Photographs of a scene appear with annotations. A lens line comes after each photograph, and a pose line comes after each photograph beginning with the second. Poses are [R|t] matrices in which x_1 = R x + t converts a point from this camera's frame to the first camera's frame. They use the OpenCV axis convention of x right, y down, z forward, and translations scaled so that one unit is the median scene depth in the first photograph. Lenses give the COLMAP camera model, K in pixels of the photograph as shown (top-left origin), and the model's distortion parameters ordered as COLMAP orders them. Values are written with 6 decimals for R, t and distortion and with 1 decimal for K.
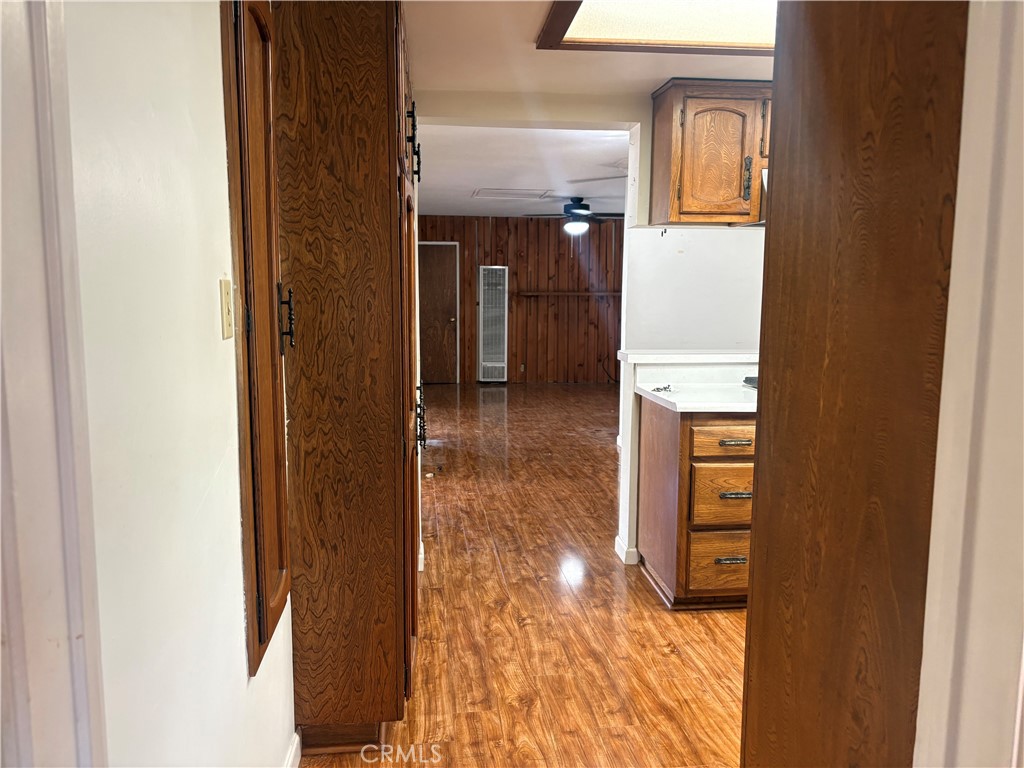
lens RADIAL K [[779.3, 0, 513.5], [0, 779.3, 389.0], [0, 0, 1]] dist [0.023859, -0.003153]
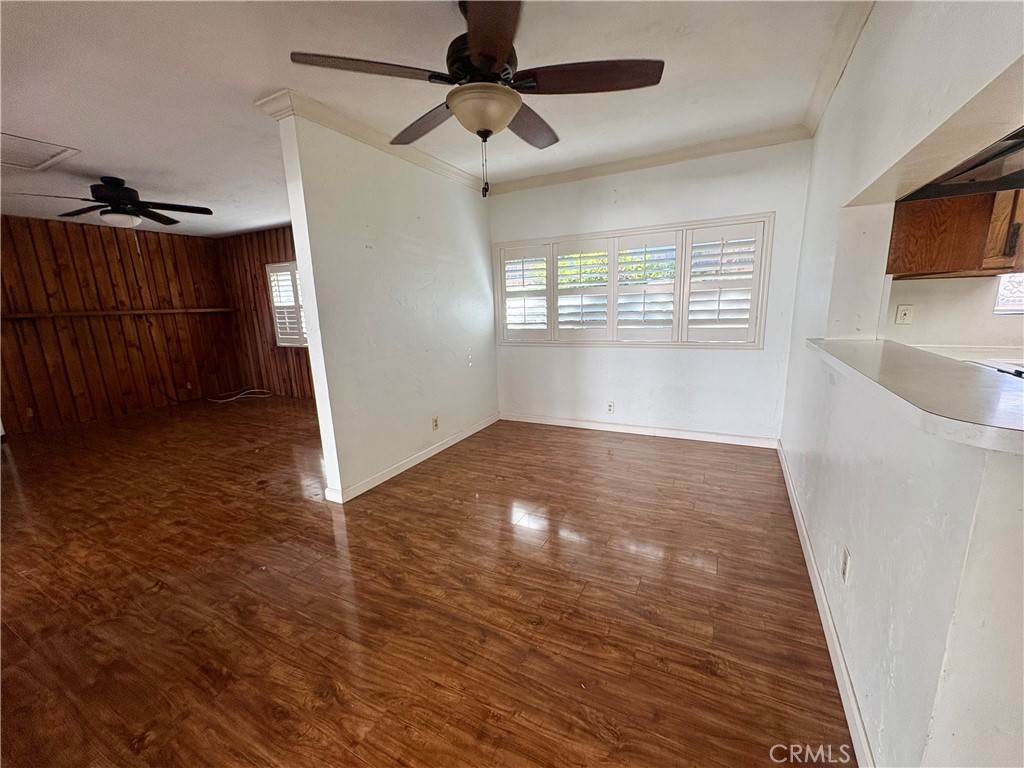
lens RADIAL K [[407.3, 0, 512.0], [0, 407.3, 384.0], [0, 0, 1]] dist [-0.001515, 0.000106]
pose [[0.562819, -0.186994, 0.805151, -0.039874], [0.139165, 0.981607, 0.130695, -0.041350], [-0.814781, 0.038491, 0.578490, 0.377271]]
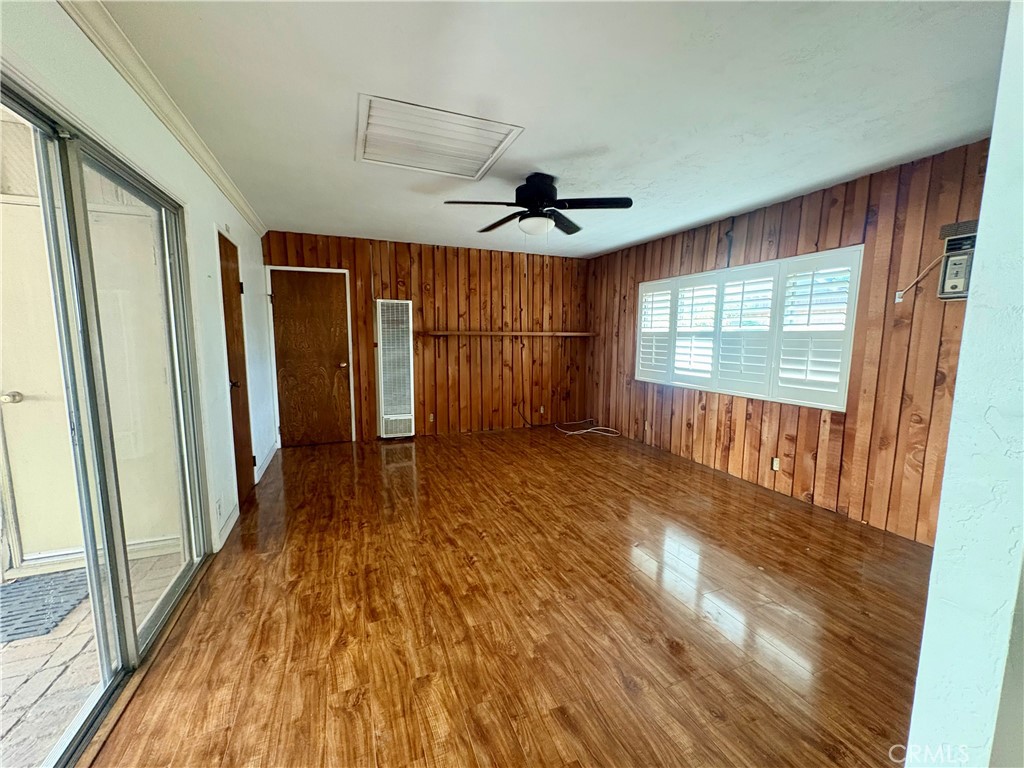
lens RADIAL K [[407.3, 0, 512.0], [0, 407.3, 384.0], [0, 0, 1]] dist [-0.001515, 0.000106]
pose [[0.963429, -0.033112, 0.265909, -0.022554], [0.033520, 0.999434, 0.003007, -0.064291], [-0.265858, 0.006016, 0.963993, 0.541720]]
